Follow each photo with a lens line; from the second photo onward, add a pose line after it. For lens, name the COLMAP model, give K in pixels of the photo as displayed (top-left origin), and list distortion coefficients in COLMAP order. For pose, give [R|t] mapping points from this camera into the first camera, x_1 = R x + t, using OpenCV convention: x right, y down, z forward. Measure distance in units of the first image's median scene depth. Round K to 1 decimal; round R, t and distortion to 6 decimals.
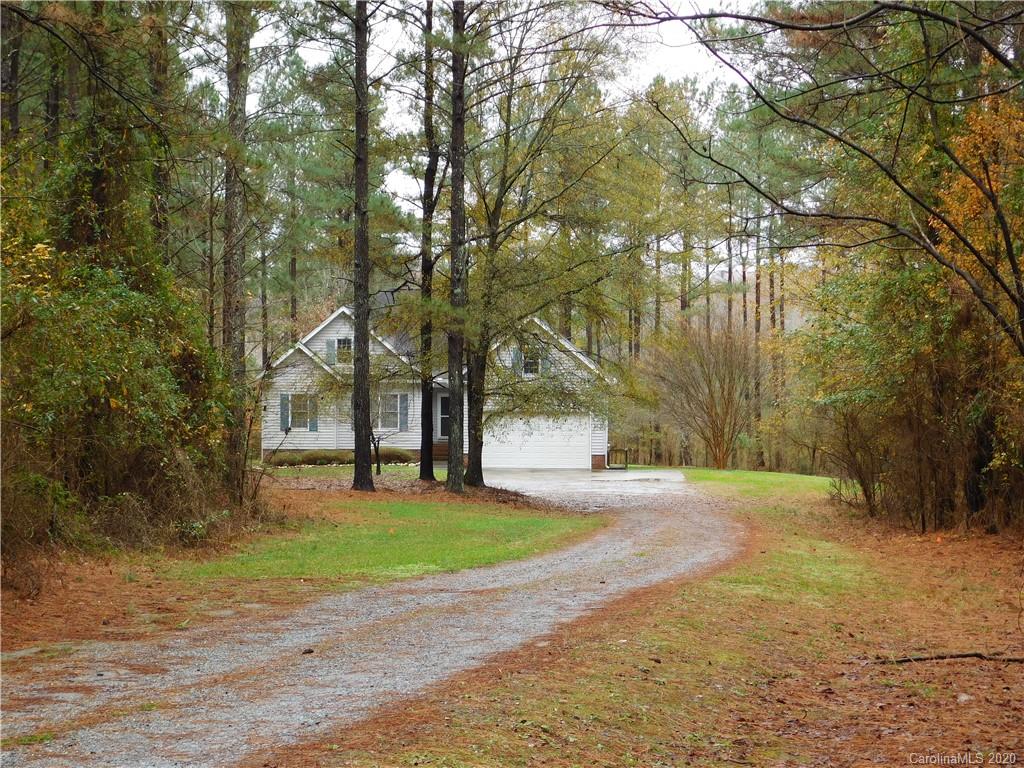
lens RADIAL K [[2022.1, 0, 511.1], [0, 2022.1, 382.0], [0, 0, 1]] dist [0.107125, 0.000000]
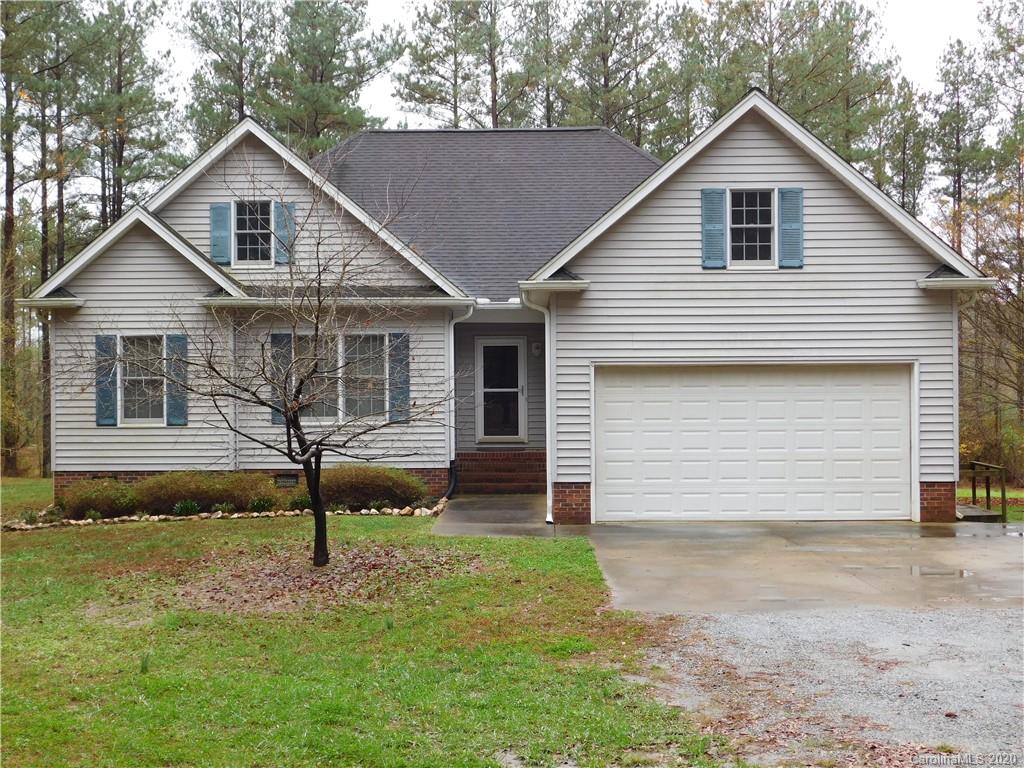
lens RADIAL K [[1340.9, 0, 512.4], [0, 1340.9, 387.9], [0, 0, 1]] dist [0.047860, 0.000000]
pose [[0.998790, -0.006415, 0.048753, -0.043428], [0.007343, 0.999795, -0.018890, 0.022073], [-0.048622, 0.019226, 0.998632, 0.725701]]
